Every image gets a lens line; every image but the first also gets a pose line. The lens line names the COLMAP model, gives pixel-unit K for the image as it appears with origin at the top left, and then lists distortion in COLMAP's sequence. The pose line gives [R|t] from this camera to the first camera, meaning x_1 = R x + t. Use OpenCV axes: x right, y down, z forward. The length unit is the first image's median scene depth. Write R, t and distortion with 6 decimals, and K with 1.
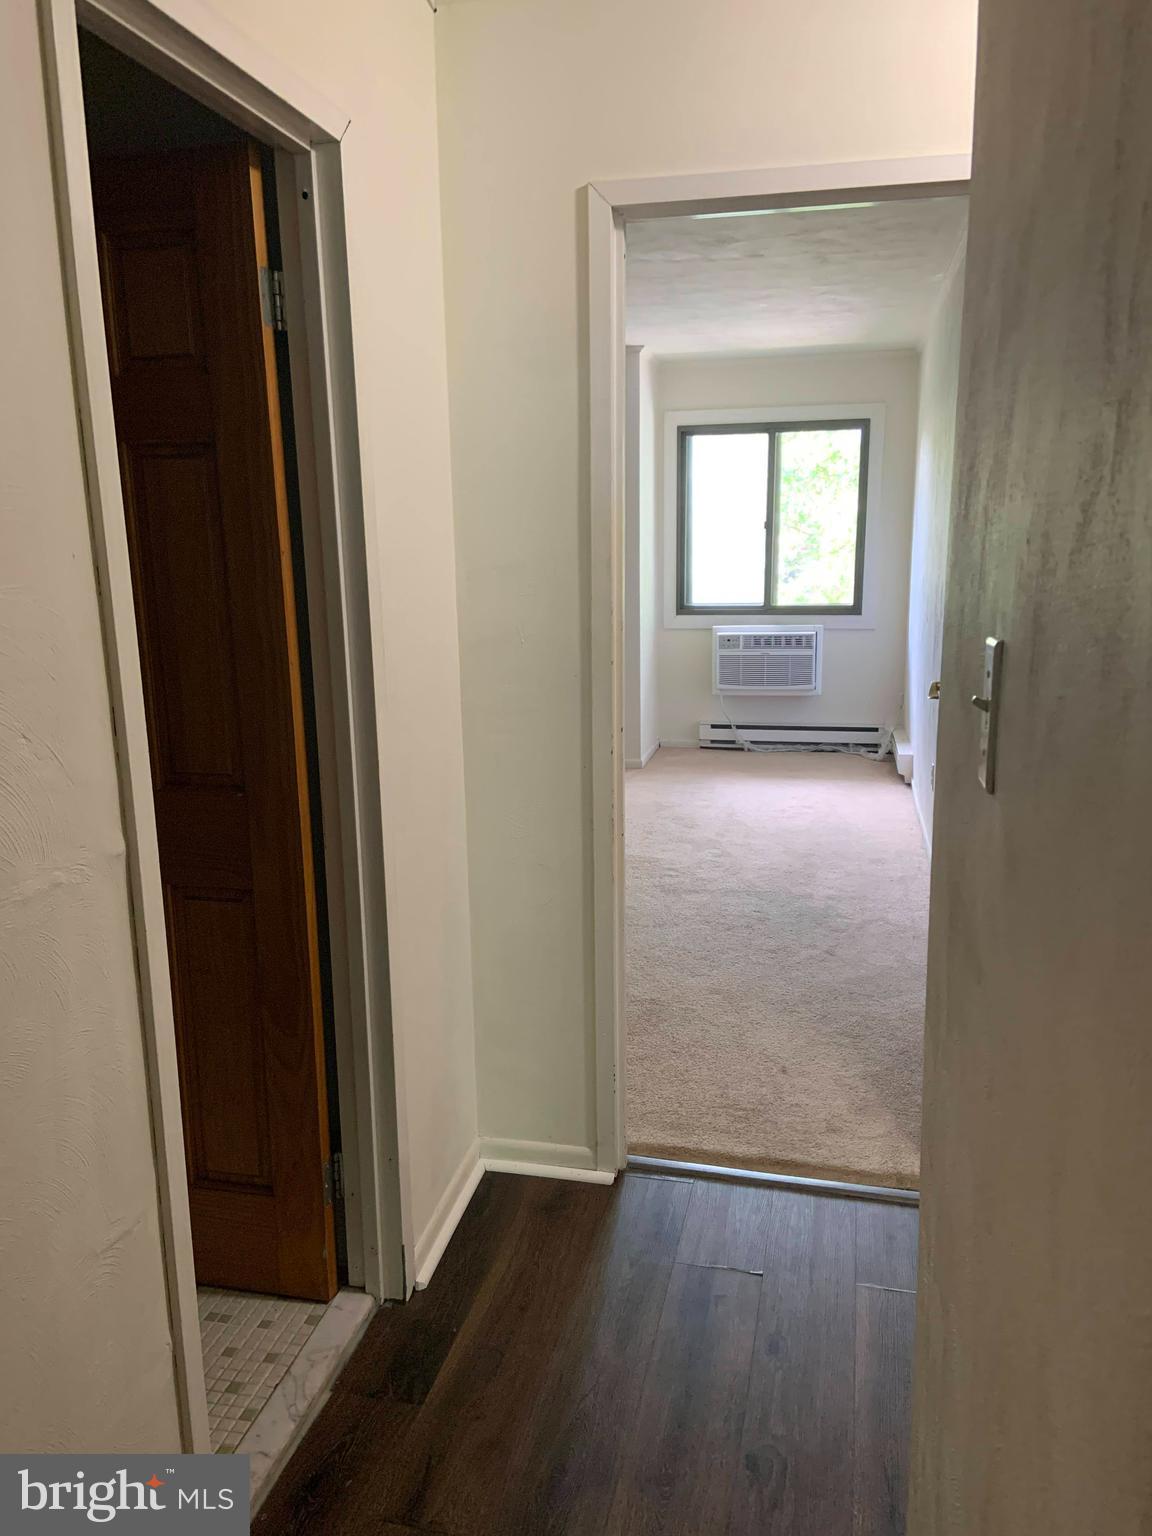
lens RADIAL K [[1162.0, 0, 564.9], [0, 1162.0, 797.1], [0, 0, 1]] dist [0.082789, -0.123018]
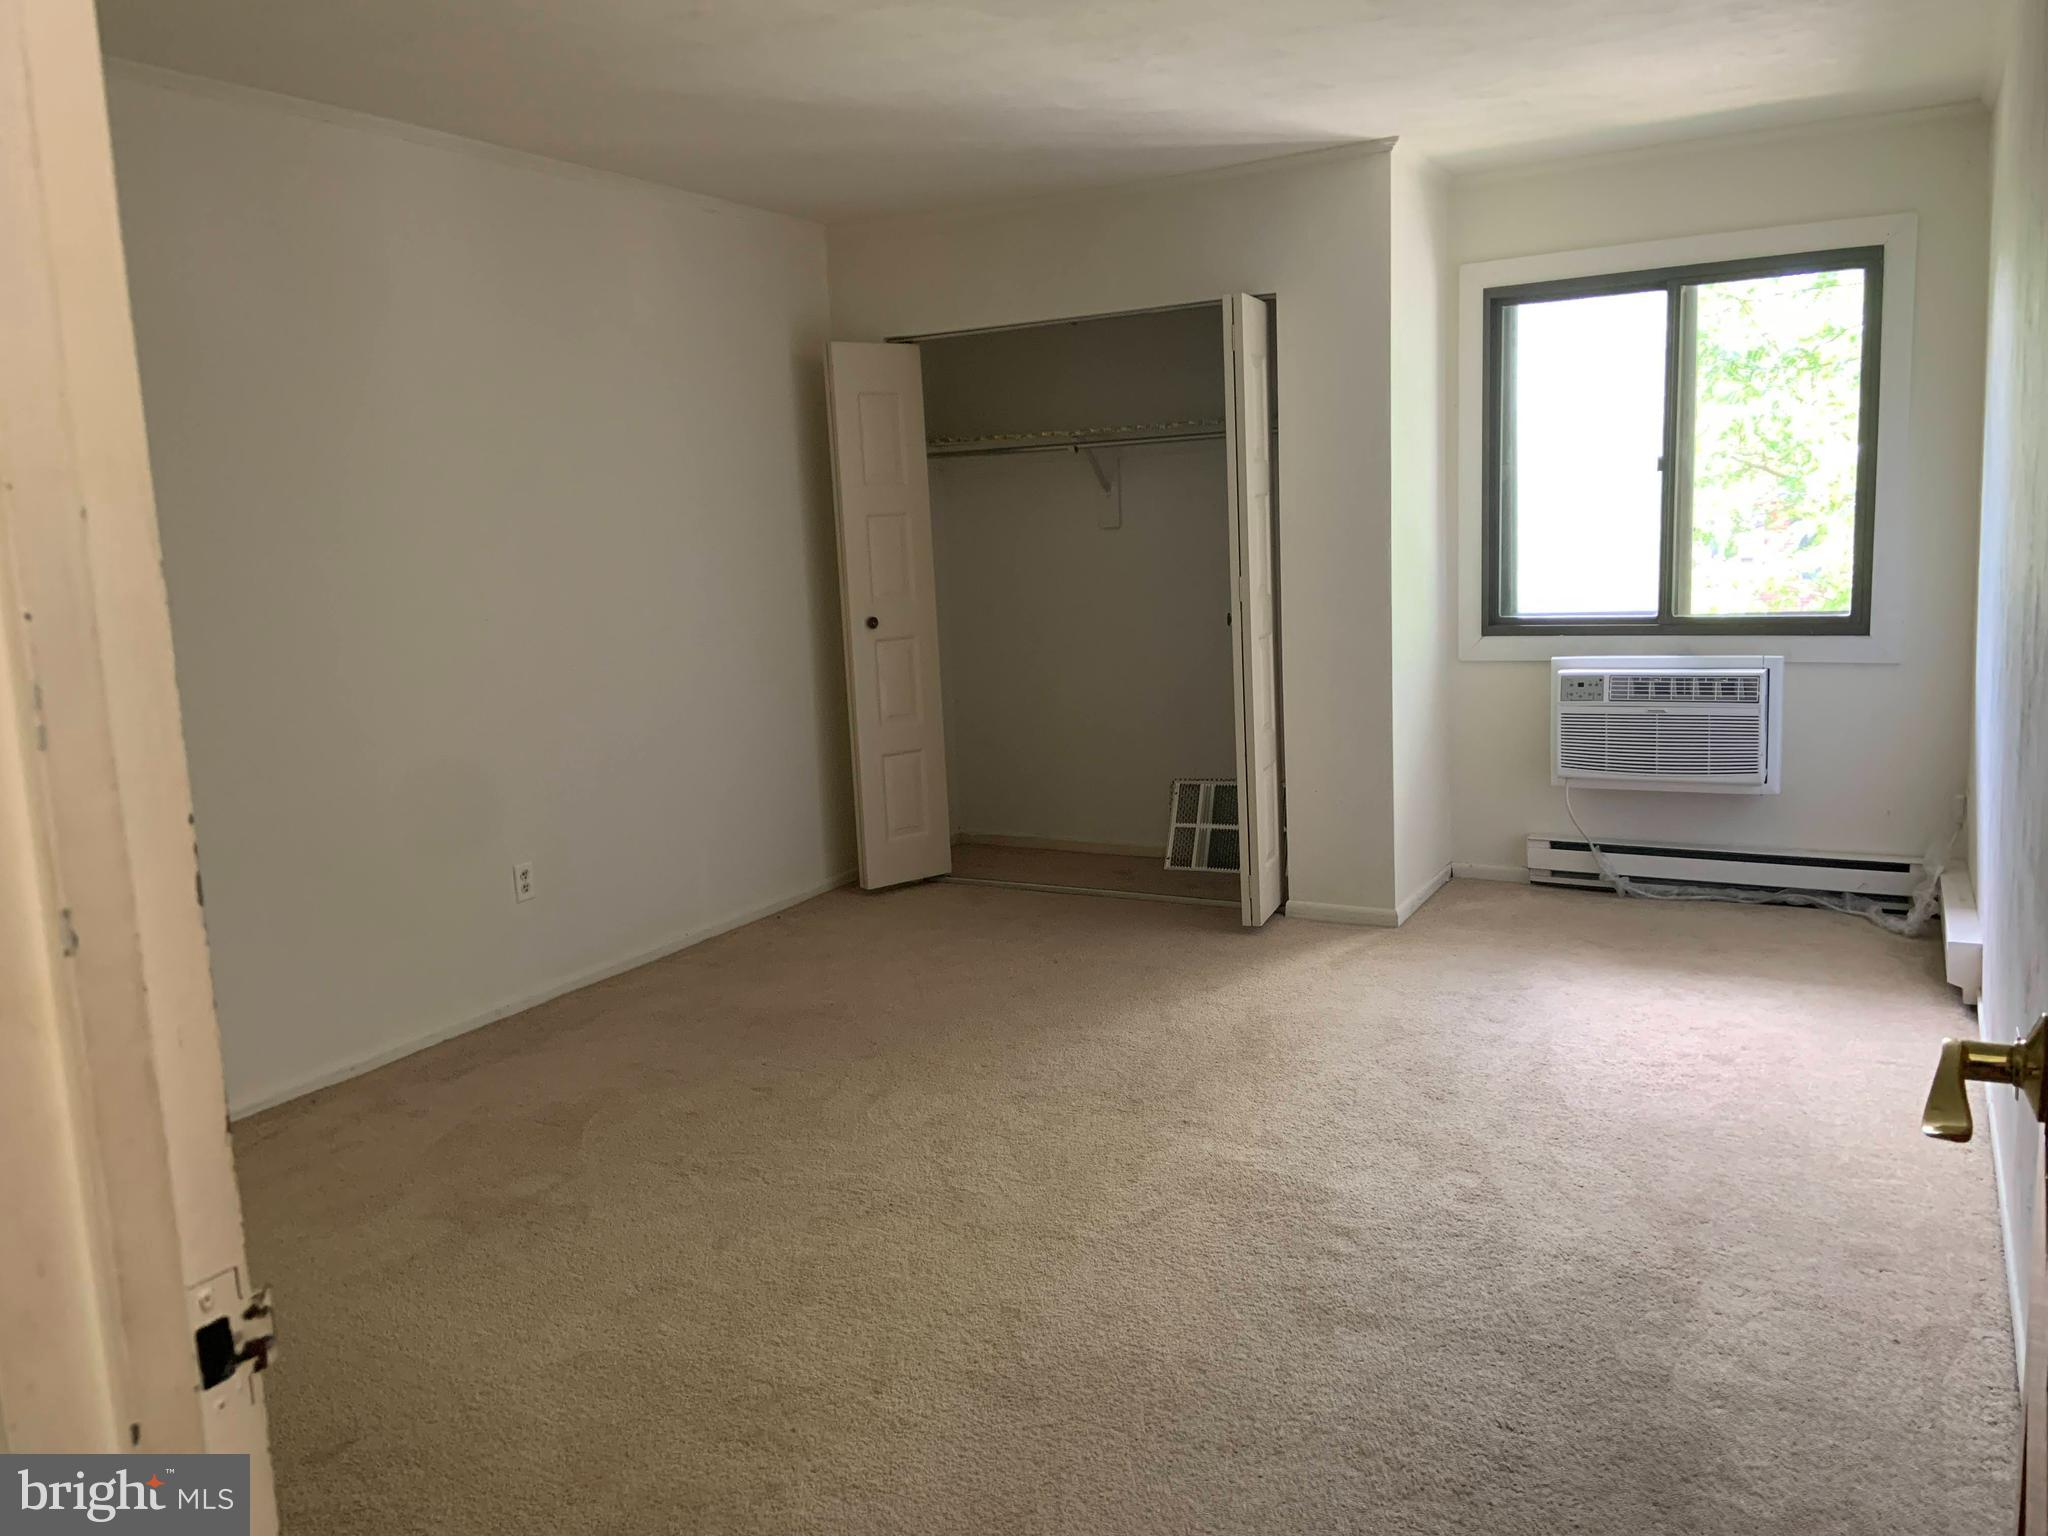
lens RADIAL K [[1549.3, 0, 985.4], [0, 1549.3, 756.8], [0, 0, 1]] dist [0.082789, -0.123018]
pose [[0.956937, 0.015920, -0.289859, 0.089741], [-0.033228, 0.997940, -0.054887, -0.055927], [0.288388, 0.062155, 0.955494, 0.262434]]
